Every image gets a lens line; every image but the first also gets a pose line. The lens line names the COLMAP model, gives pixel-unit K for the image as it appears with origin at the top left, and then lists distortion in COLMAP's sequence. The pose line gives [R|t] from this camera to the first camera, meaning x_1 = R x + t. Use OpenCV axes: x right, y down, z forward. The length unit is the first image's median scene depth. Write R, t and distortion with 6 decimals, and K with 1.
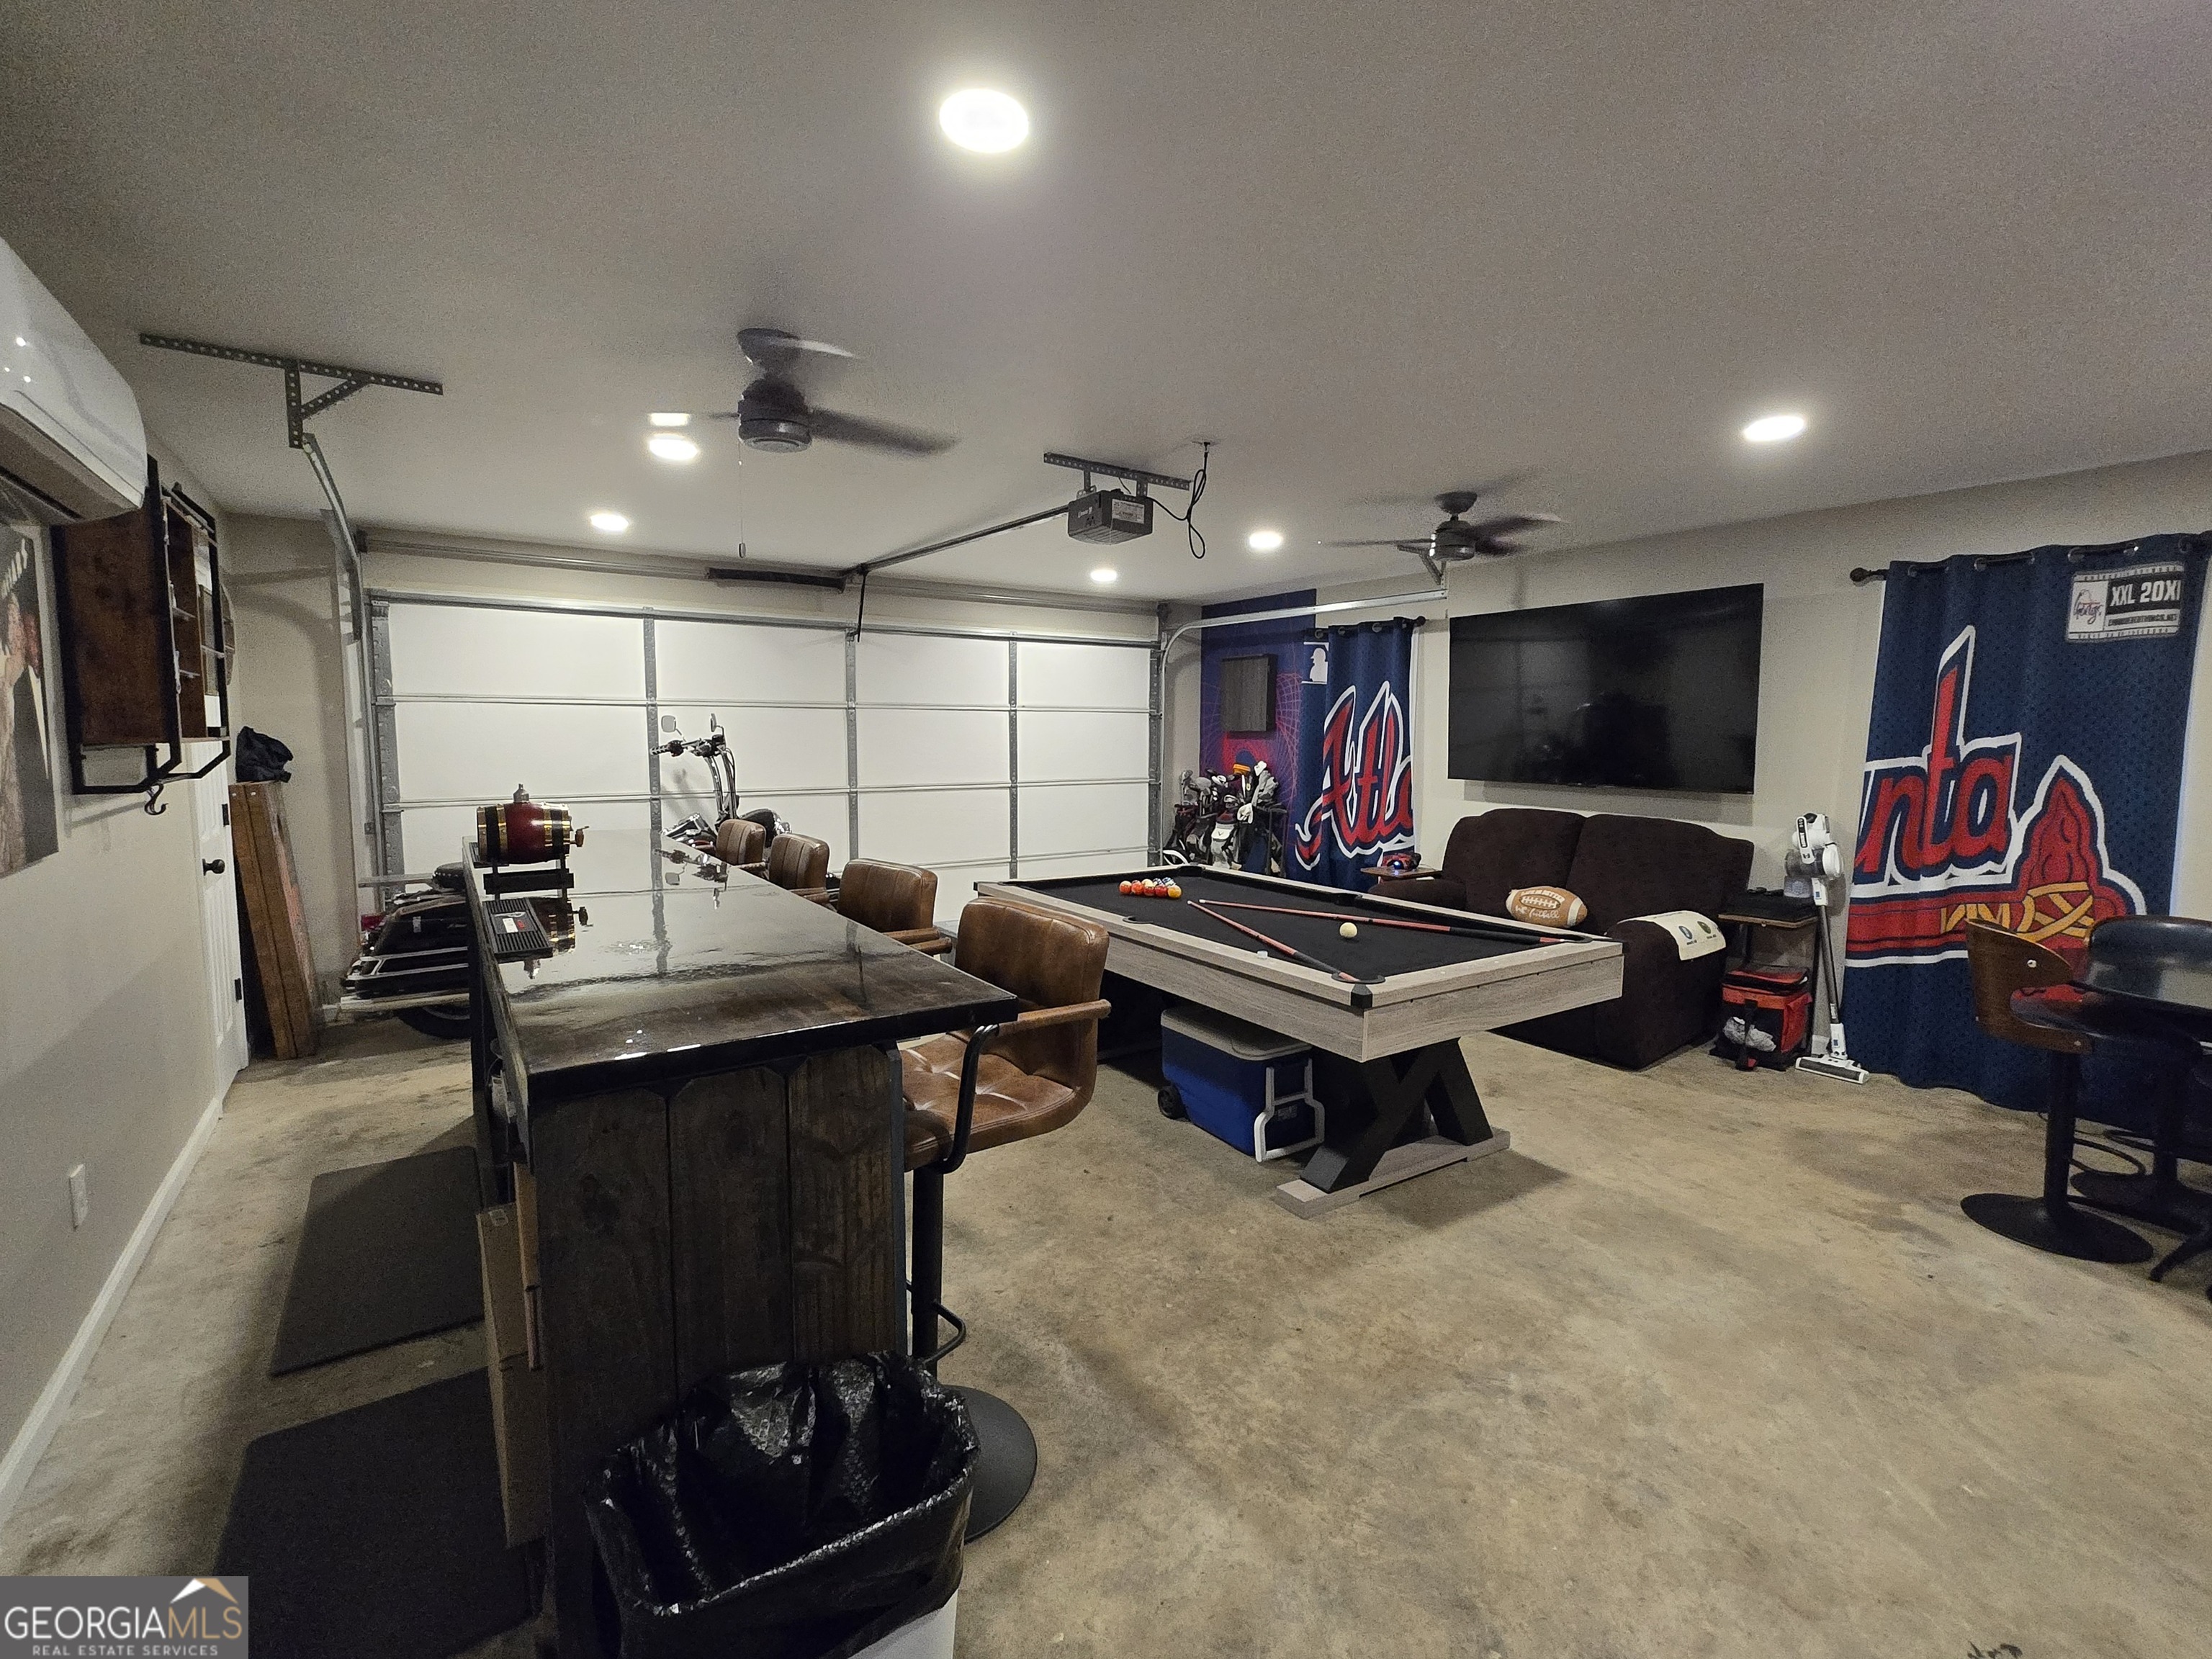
lens RADIAL K [[985.9, 0, 1095.0], [0, 985.9, 827.0], [0, 0, 1]] dist [0.001589, -0.000115]
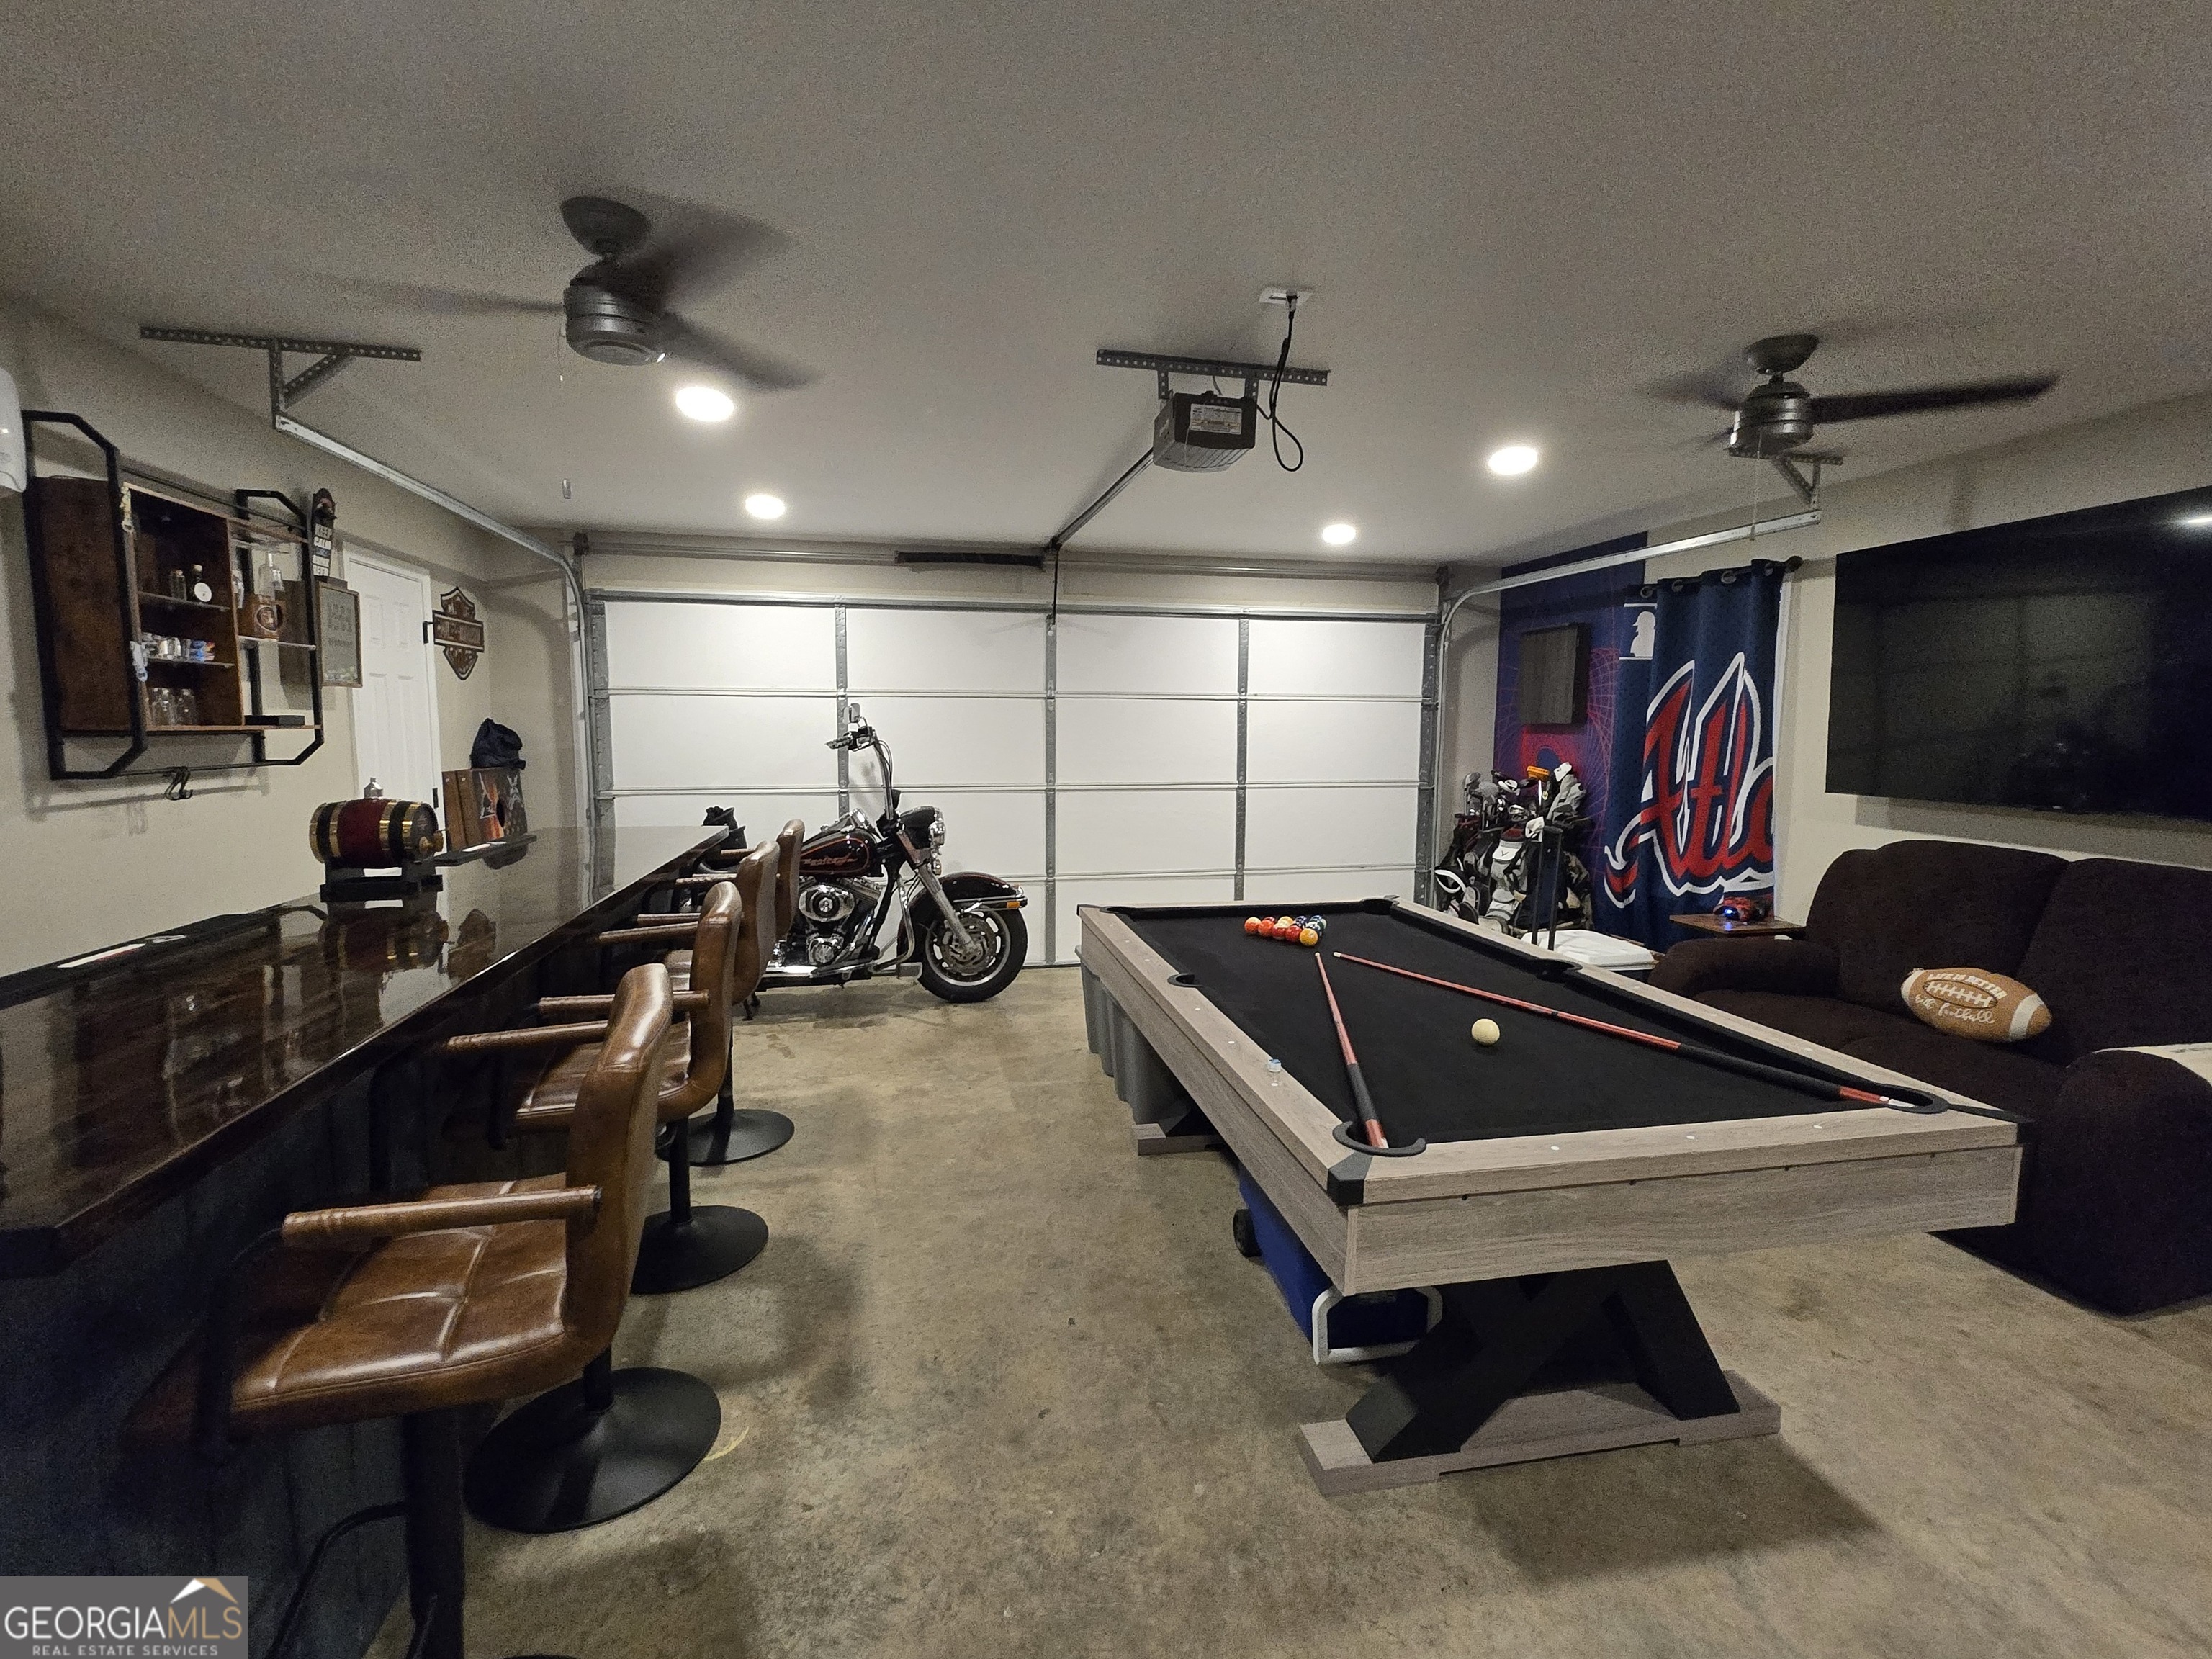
lens RADIAL K [[985.9, 0, 1095.0], [0, 985.9, 827.0], [0, 0, 1]] dist [0.001589, -0.000115]
pose [[0.926739, 0.038773, -0.373699, 0.145260], [-0.037101, 0.999243, 0.011667, -0.014181], [0.373868, 0.003052, 0.927477, 0.178518]]
